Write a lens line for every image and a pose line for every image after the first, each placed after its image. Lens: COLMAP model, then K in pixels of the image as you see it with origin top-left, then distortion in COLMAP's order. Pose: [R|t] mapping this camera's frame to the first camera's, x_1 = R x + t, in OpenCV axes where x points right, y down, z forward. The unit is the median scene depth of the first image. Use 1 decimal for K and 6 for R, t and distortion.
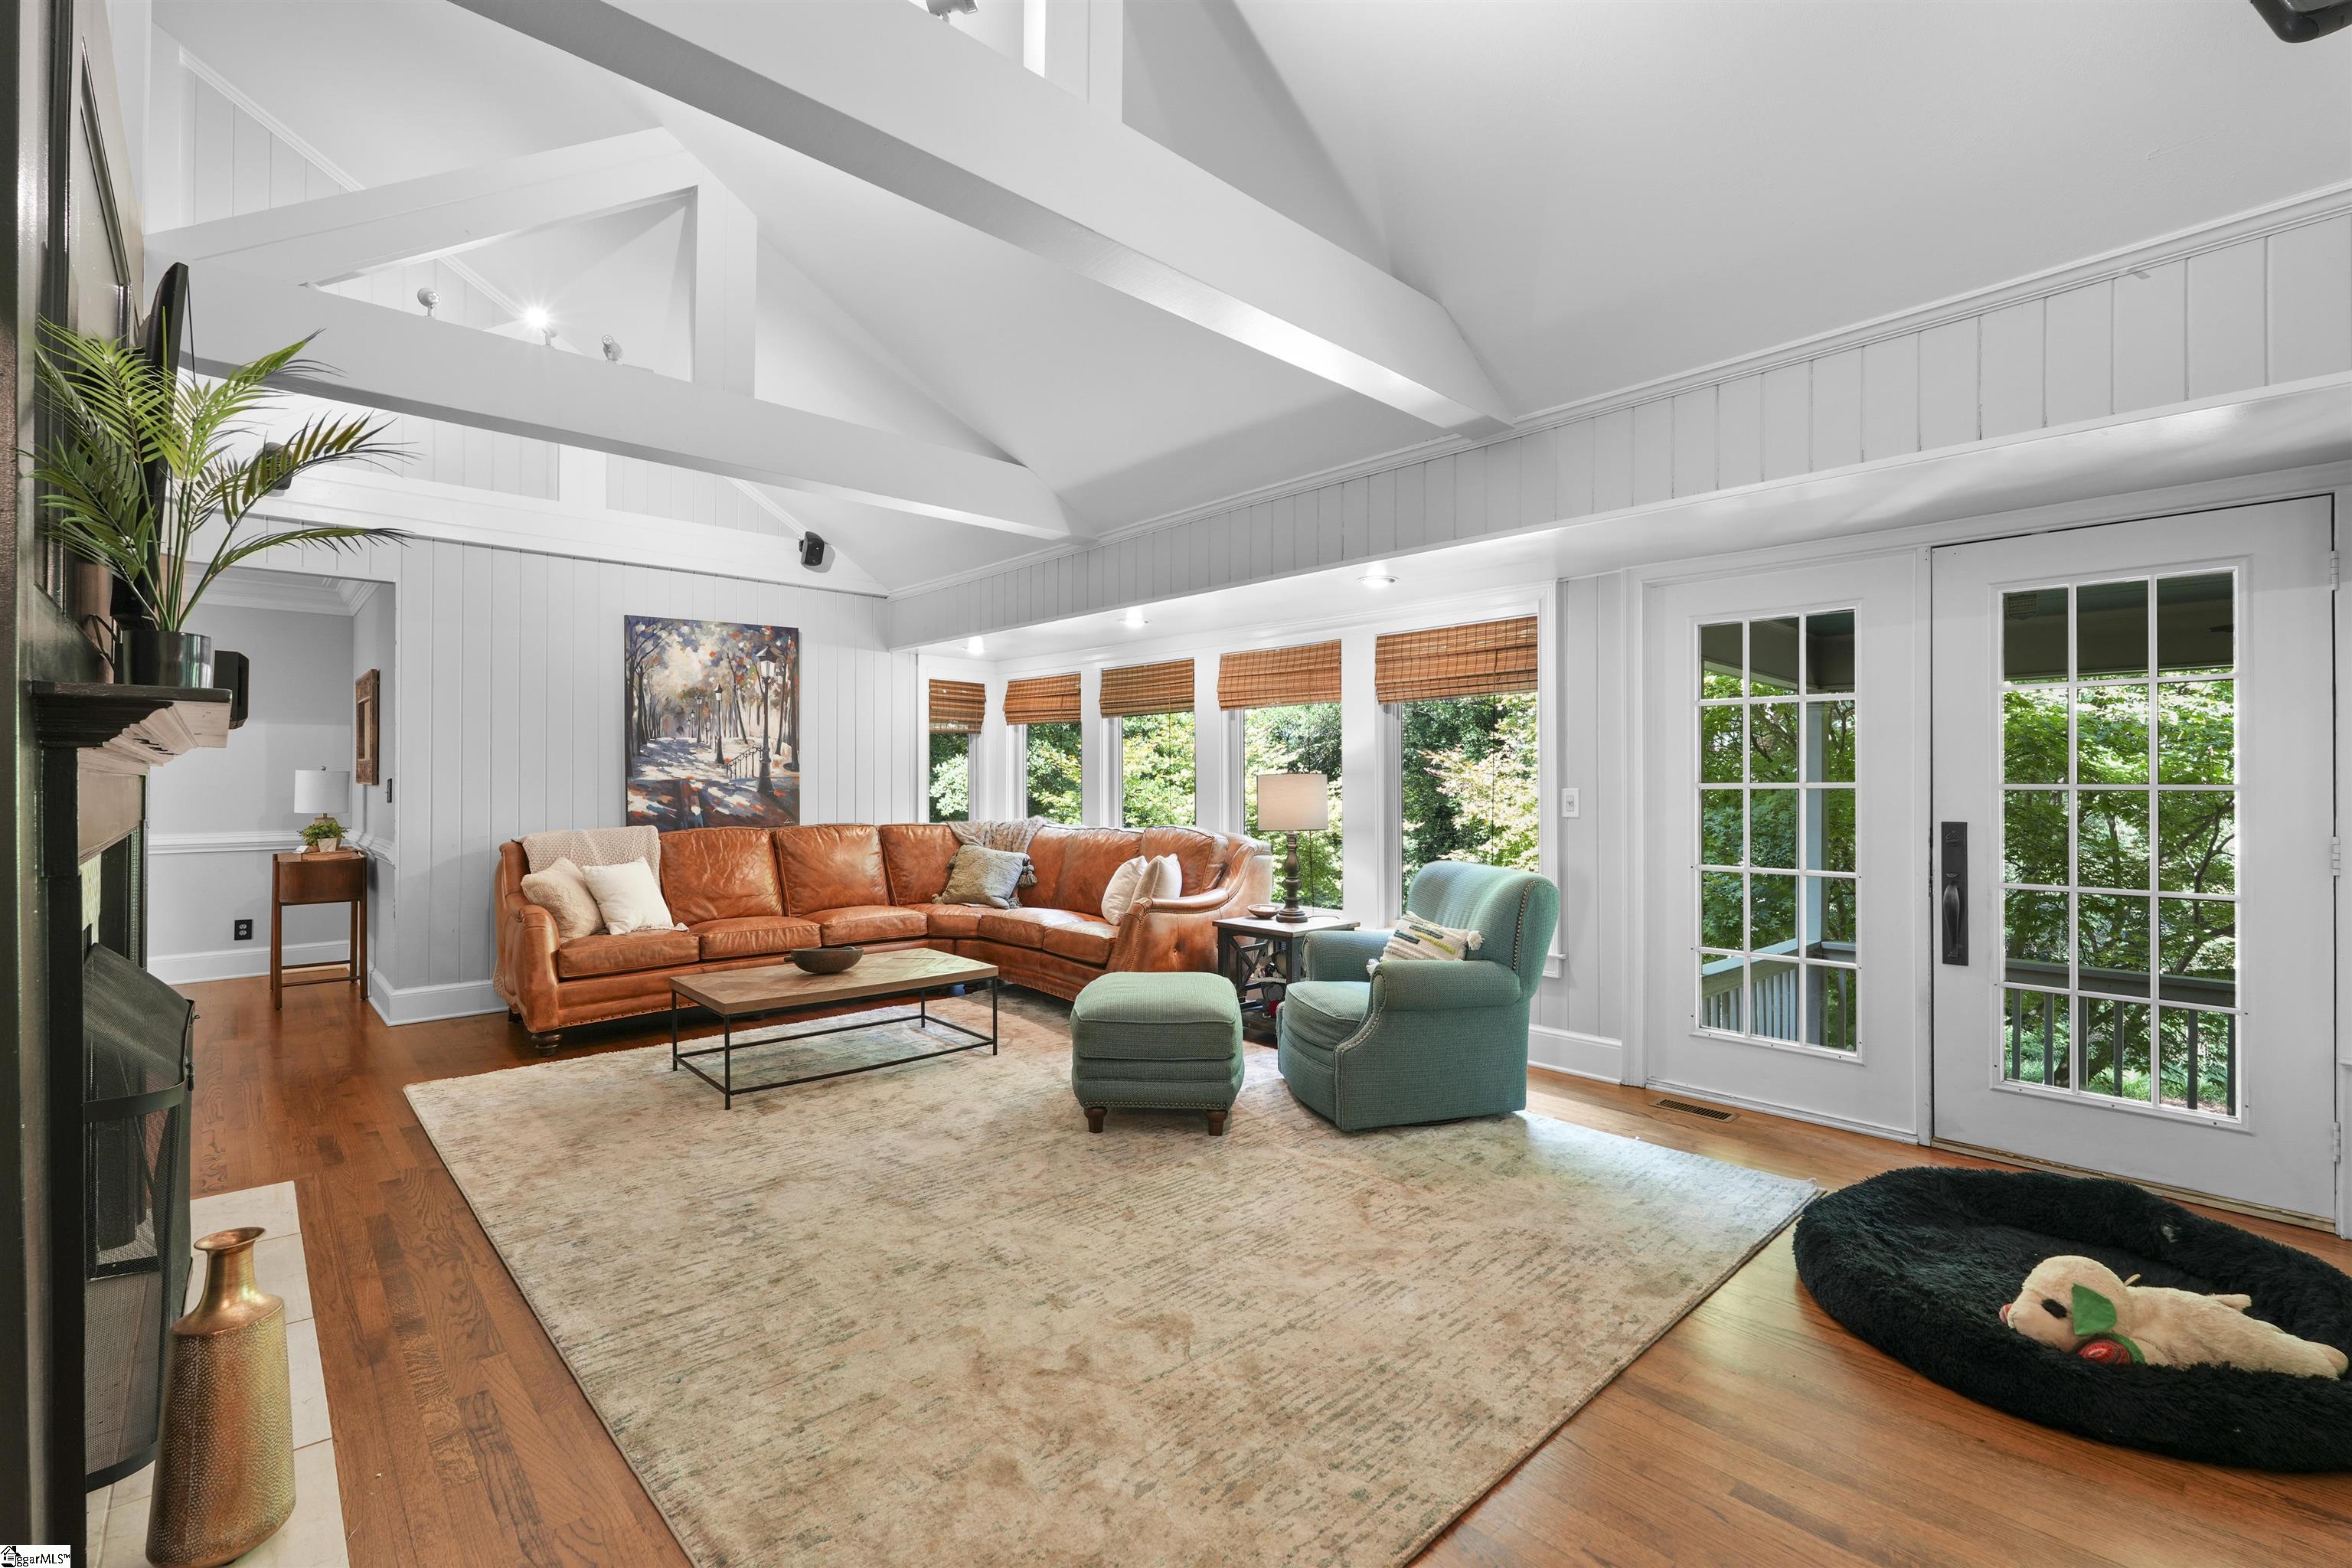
lens RADIAL K [[1038.5, 0, 1170.5], [0, 1038.5, 772.6], [0, 0, 1]] dist [0.003474, 0.000538]
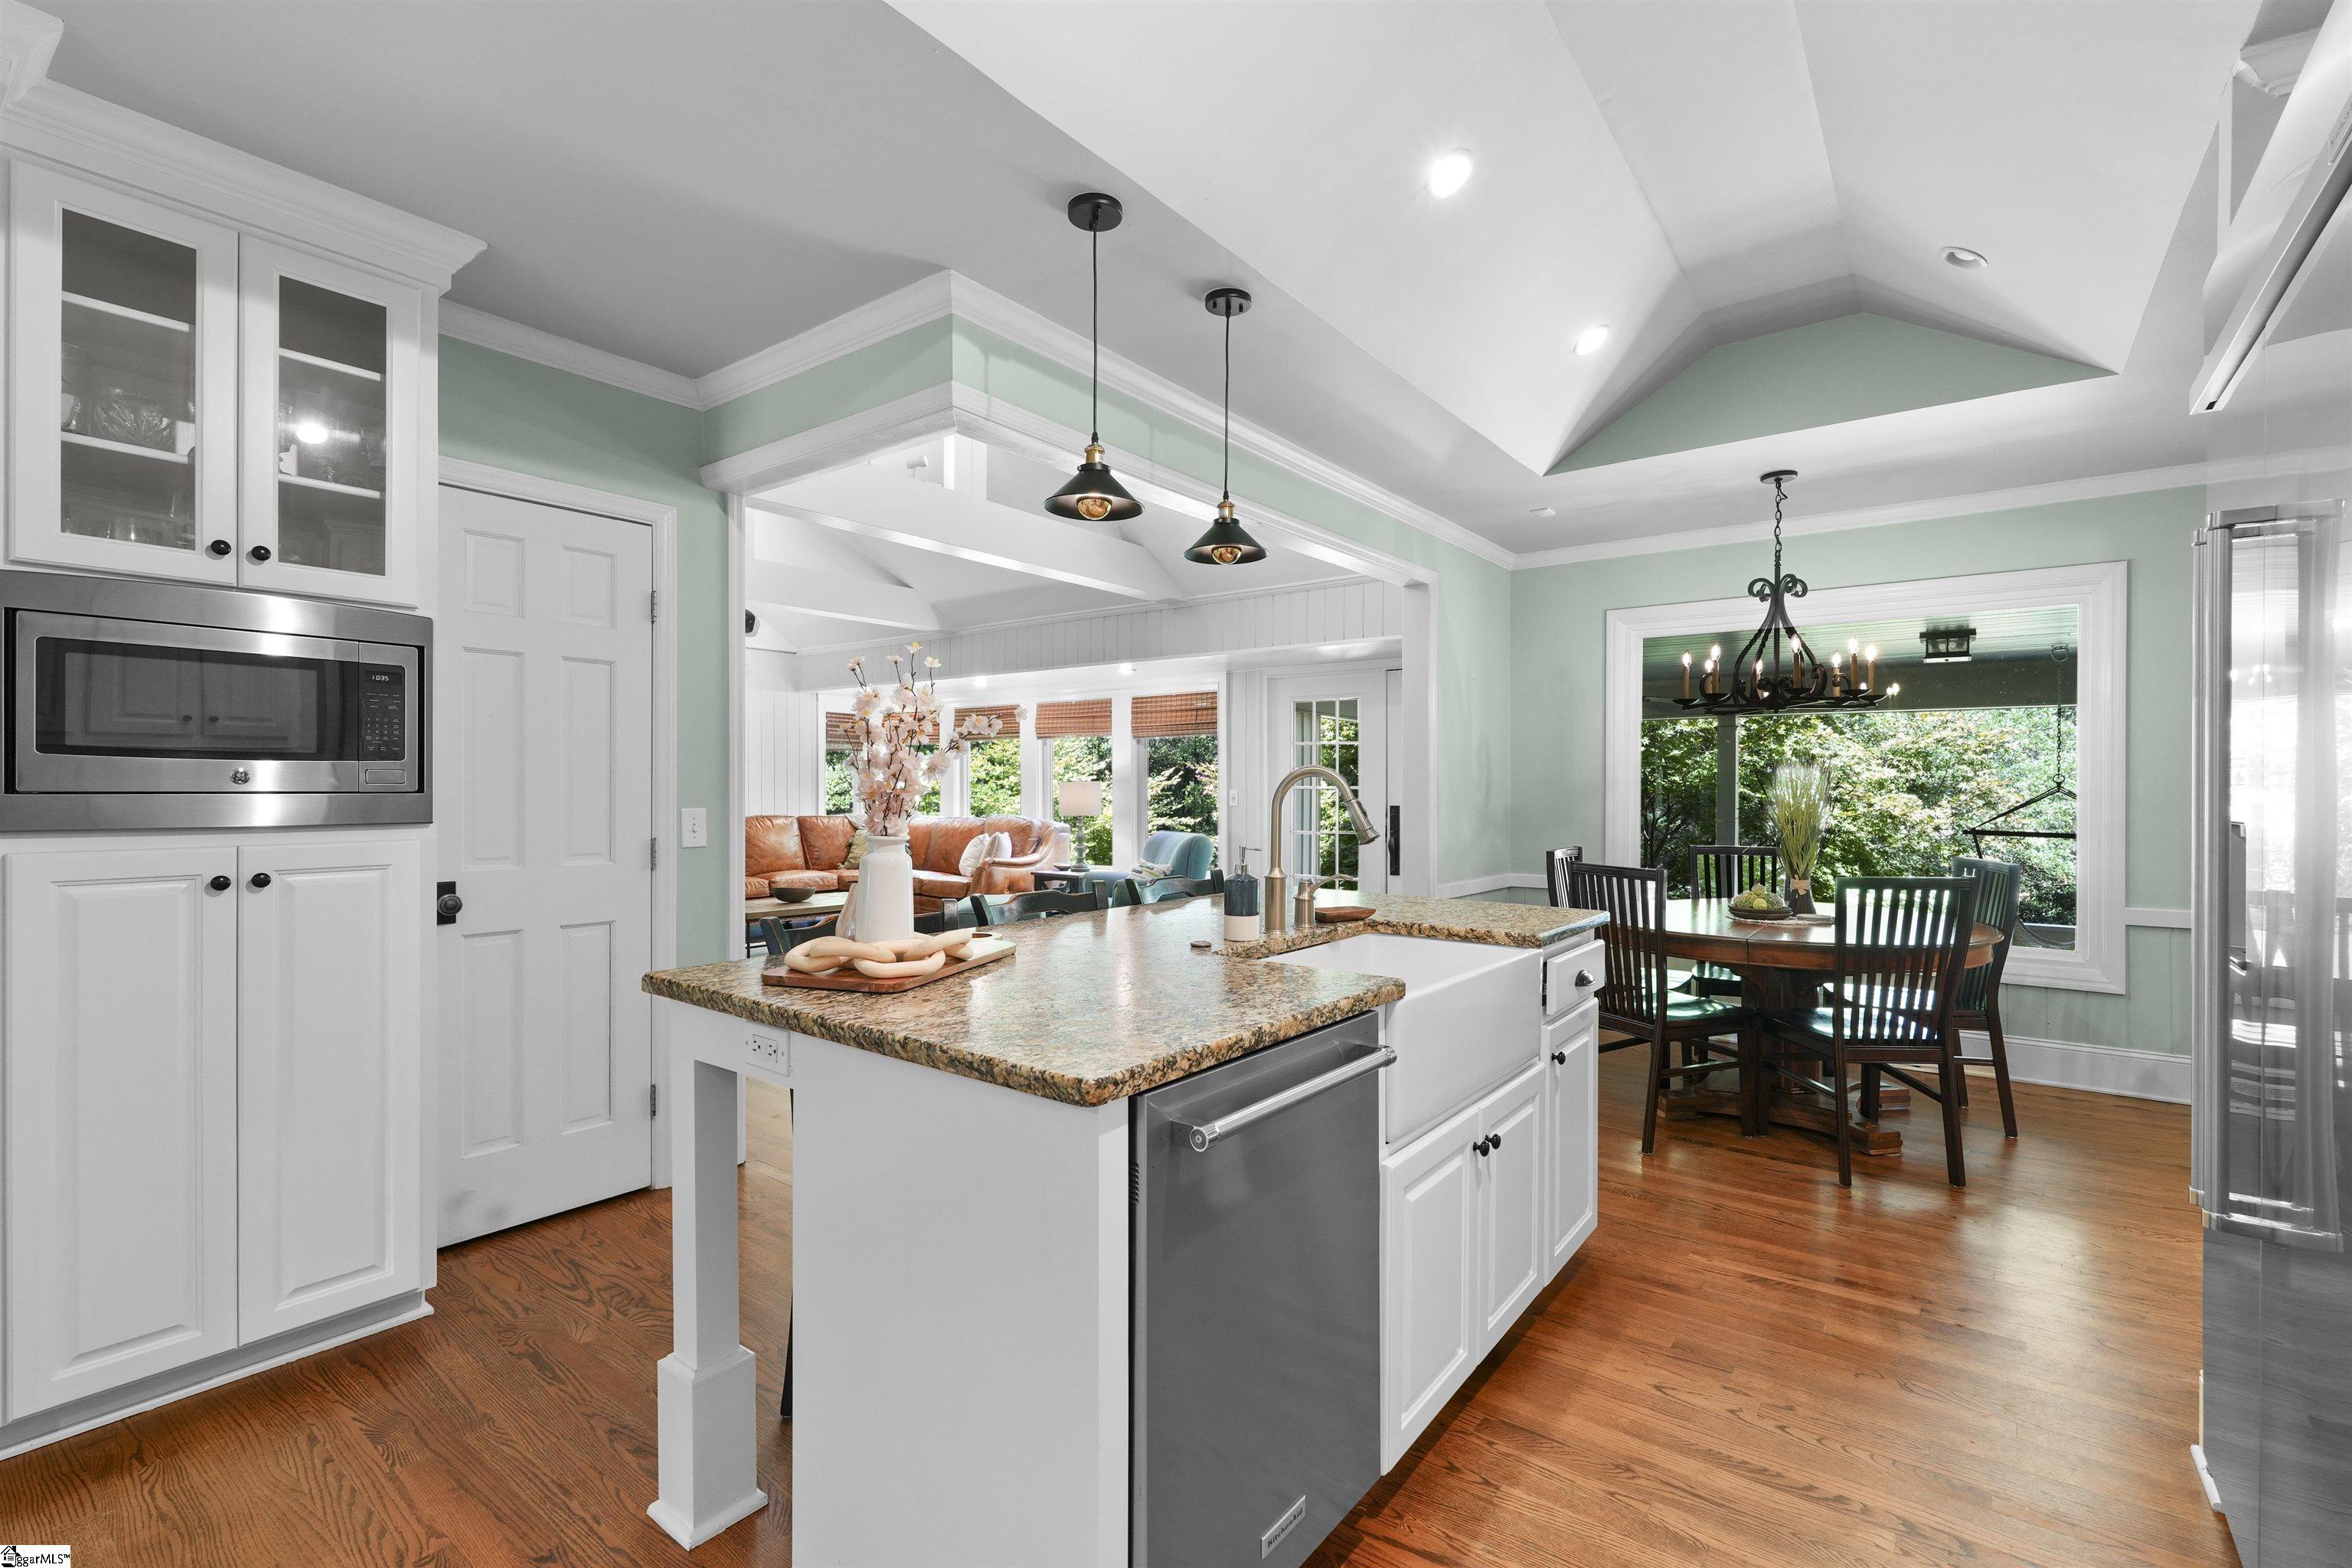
lens RADIAL K [[1038.5, 0, 1188.0], [0, 1038.5, 791.3], [0, 0, 1]] dist [0.003474, 0.000538]
pose [[0.983216, -0.000383, 0.182443, -0.012686], [-0.002257, 0.999896, 0.014264, -0.005693], [-0.182429, -0.014436, 0.983113, -0.546184]]
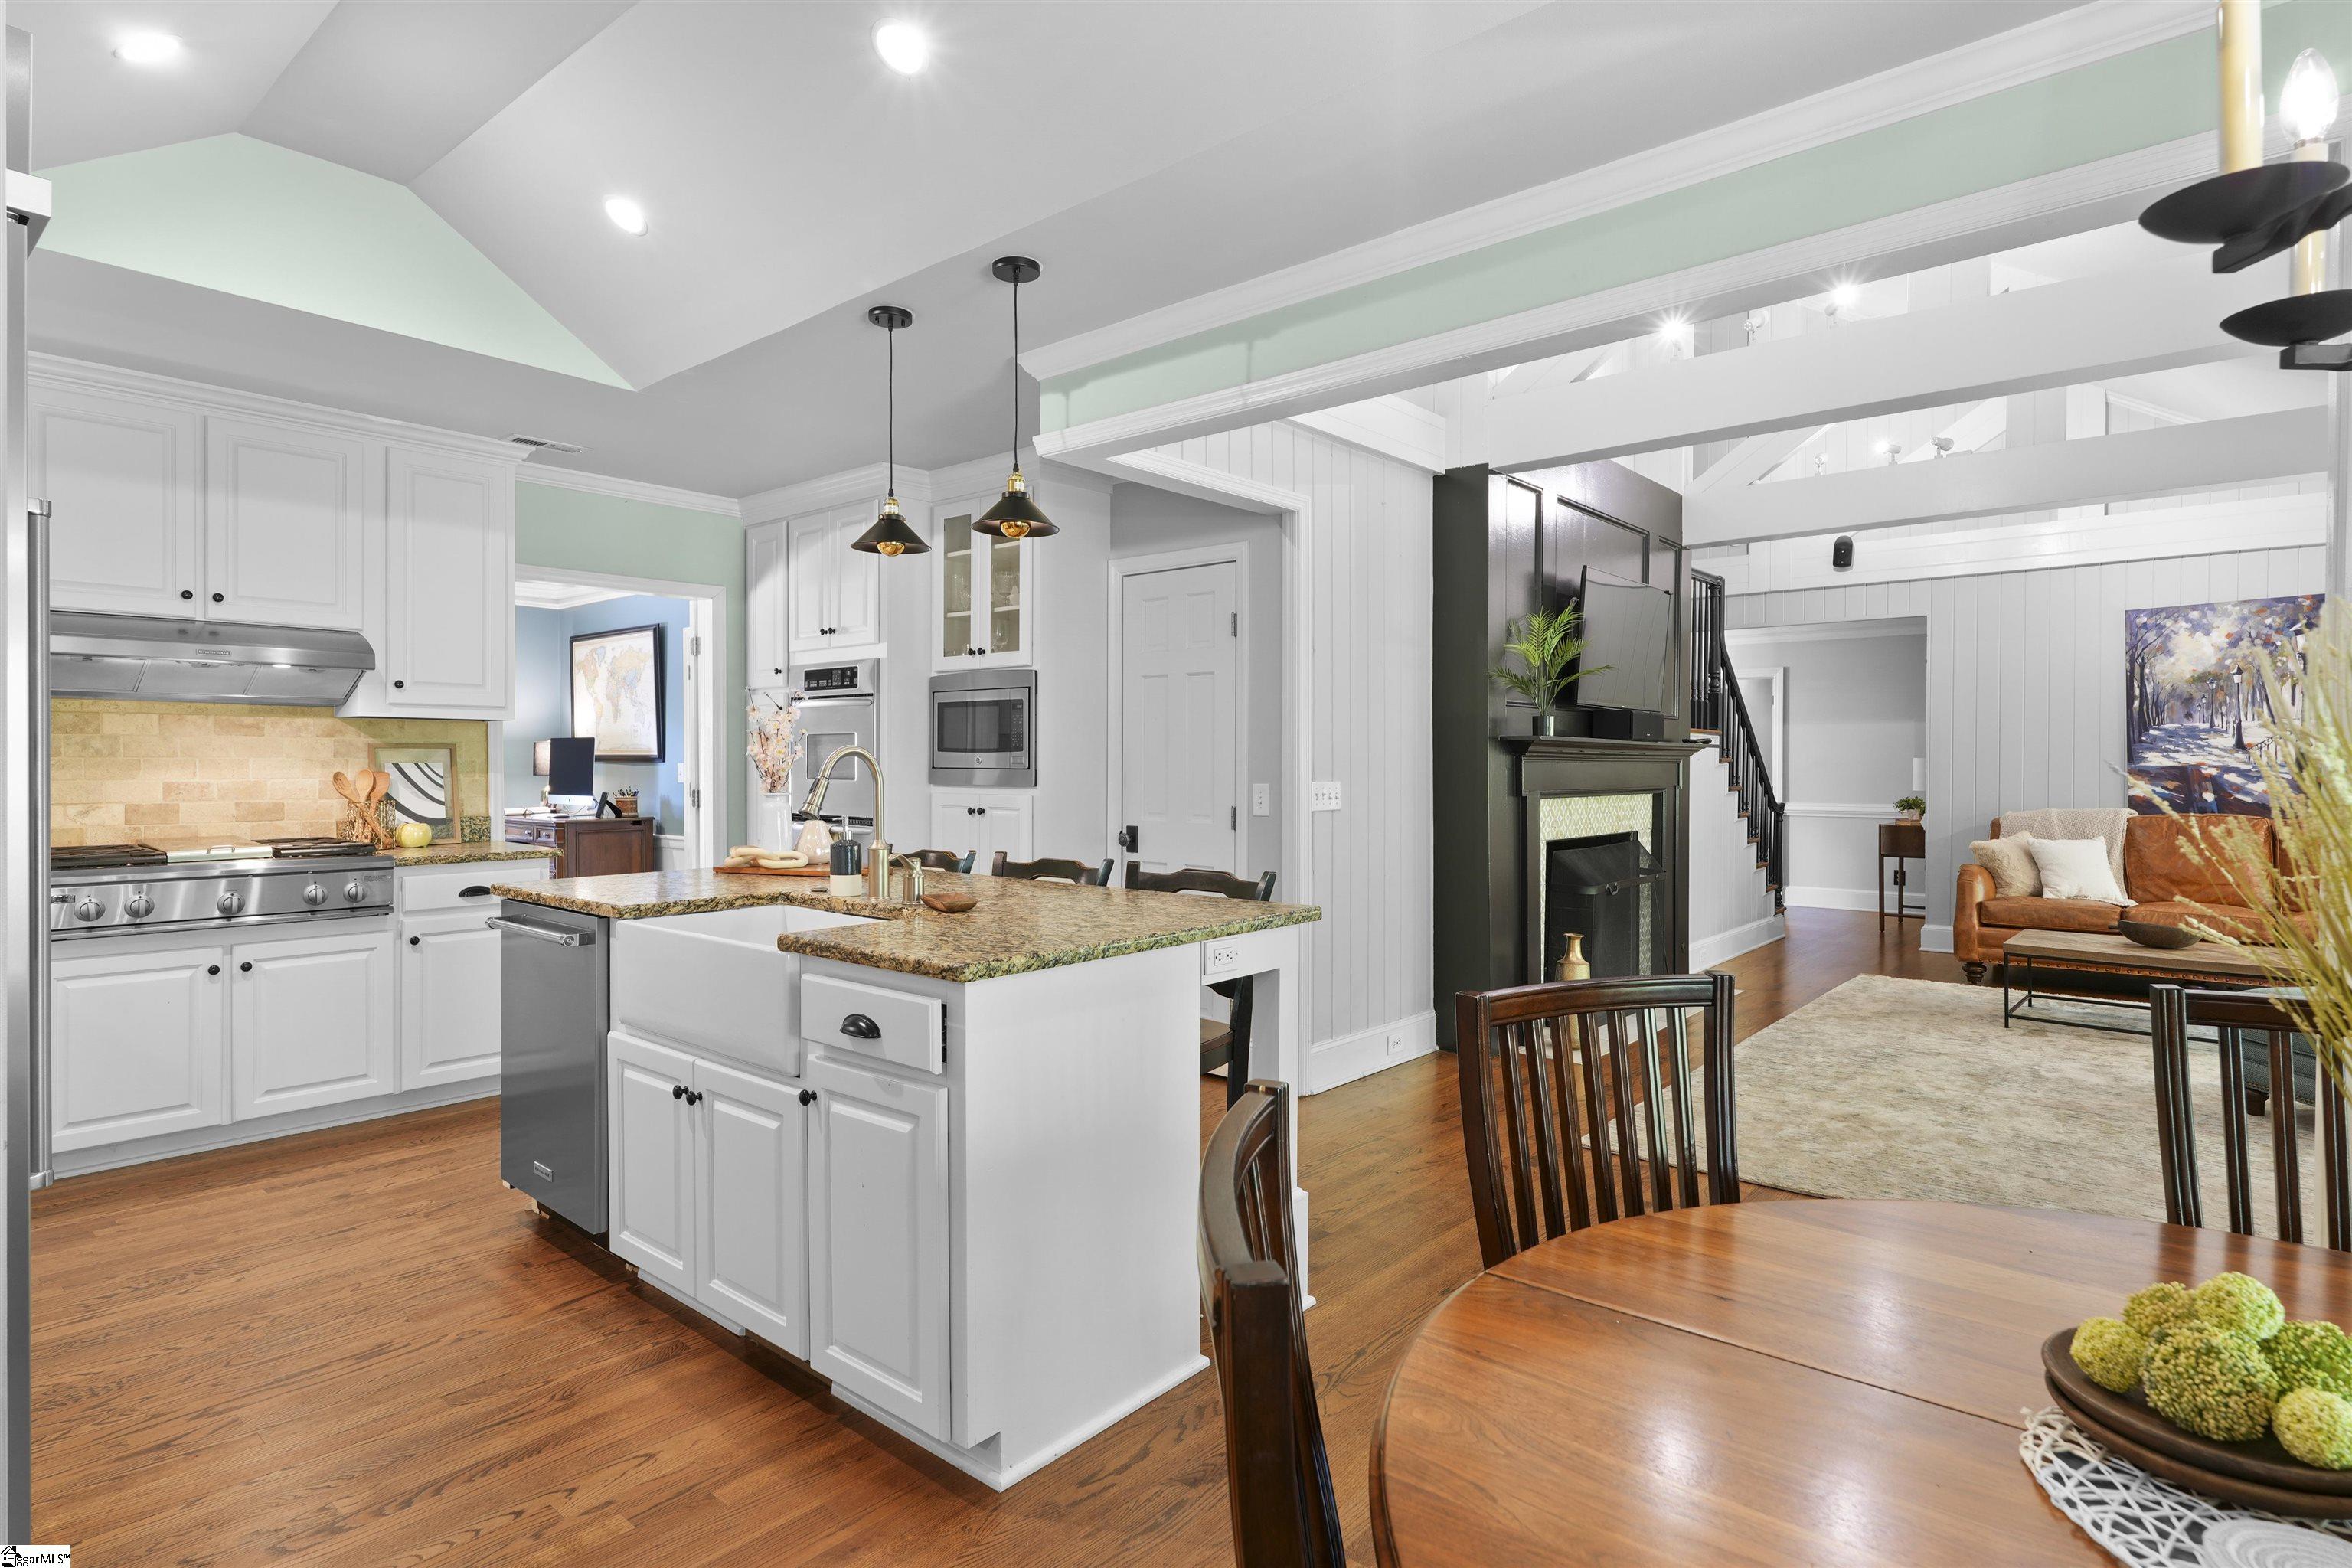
lens RADIAL K [[1225.4, 0, 1183.9], [0, 1225.4, 770.6], [0, 0, 1]] dist [0.005519, -0.000852]
pose [[0.119525, 0.002636, -0.992828, 0.601208], [0.007658, 0.999964, 0.003577, 0.000053], [0.992802, -0.008031, 0.119500, -0.105528]]
